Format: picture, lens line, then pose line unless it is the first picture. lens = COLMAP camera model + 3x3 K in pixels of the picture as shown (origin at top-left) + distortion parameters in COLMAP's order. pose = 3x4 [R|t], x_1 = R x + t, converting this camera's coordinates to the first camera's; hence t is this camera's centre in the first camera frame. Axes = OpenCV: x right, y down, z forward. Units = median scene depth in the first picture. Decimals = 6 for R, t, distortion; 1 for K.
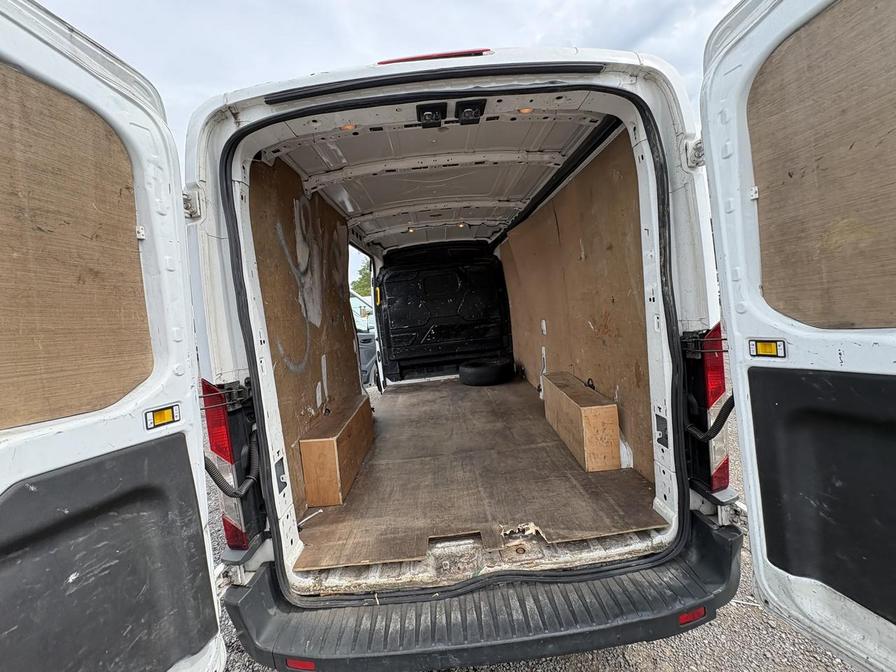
lens RADIAL K [[360.0, 0, 450.2], [0, 360.0, 338.4], [0, 0, 1]] dist [0.003860, 0.000169]
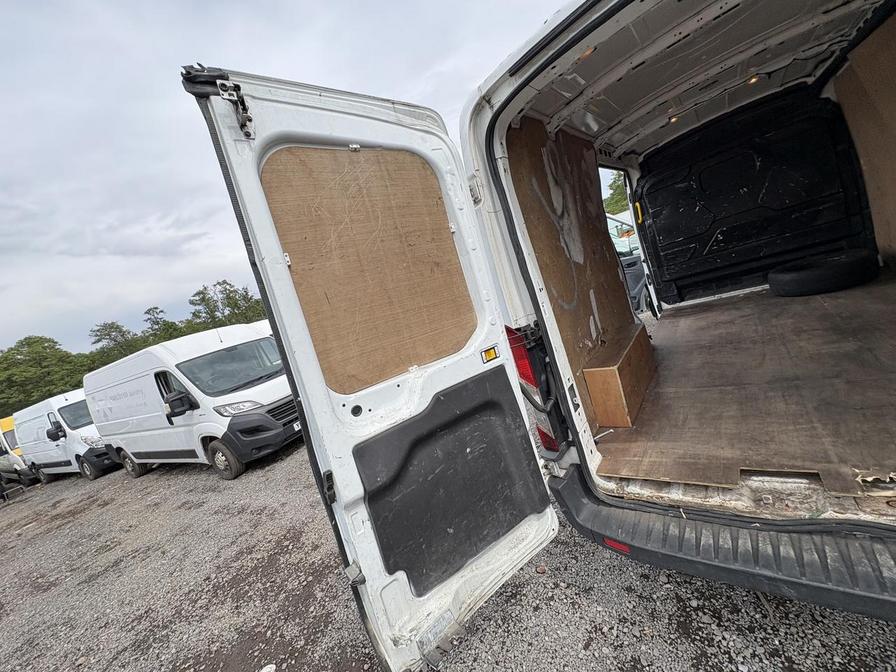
lens RADIAL K [[356.1, 0, 449.2], [0, 356.1, 335.1], [0, 0, 1]] dist [0.003243, -0.000190]
pose [[0.752331, -0.075763, -0.654414, 0.006410], [0.191753, 0.975537, 0.107505, -0.033332], [0.630261, -0.206366, 0.748455, -0.116961]]
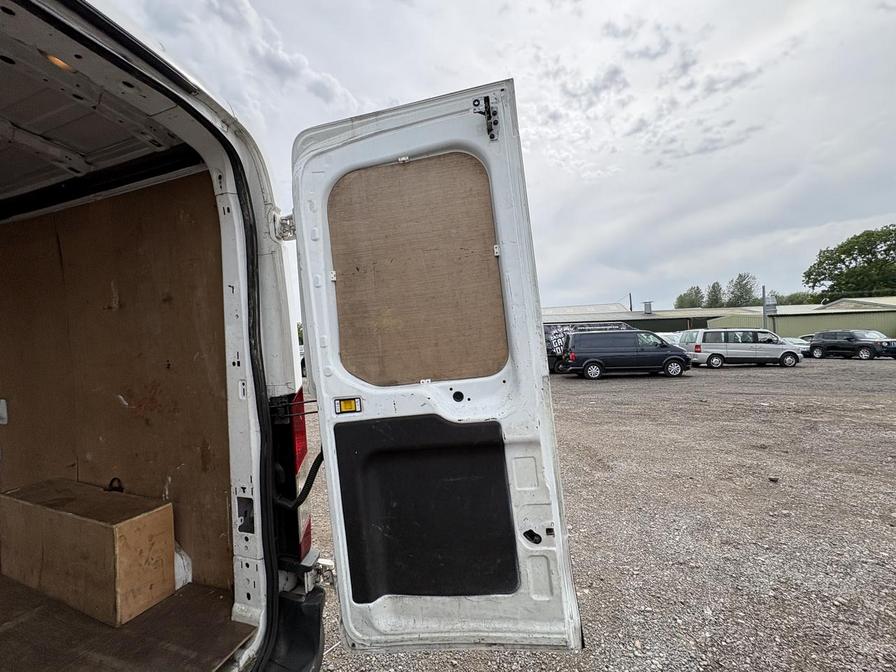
lens RADIAL K [[358.2, 0, 446.8], [0, 358.2, 337.7], [0, 0, 1]] dist [0.000696, 0.000132]
pose [[0.355855, 0.096976, 0.929496, -0.080793], [0.095930, 0.985557, -0.139552, 0.002585], [-0.929605, 0.138827, 0.341412, 0.191443]]
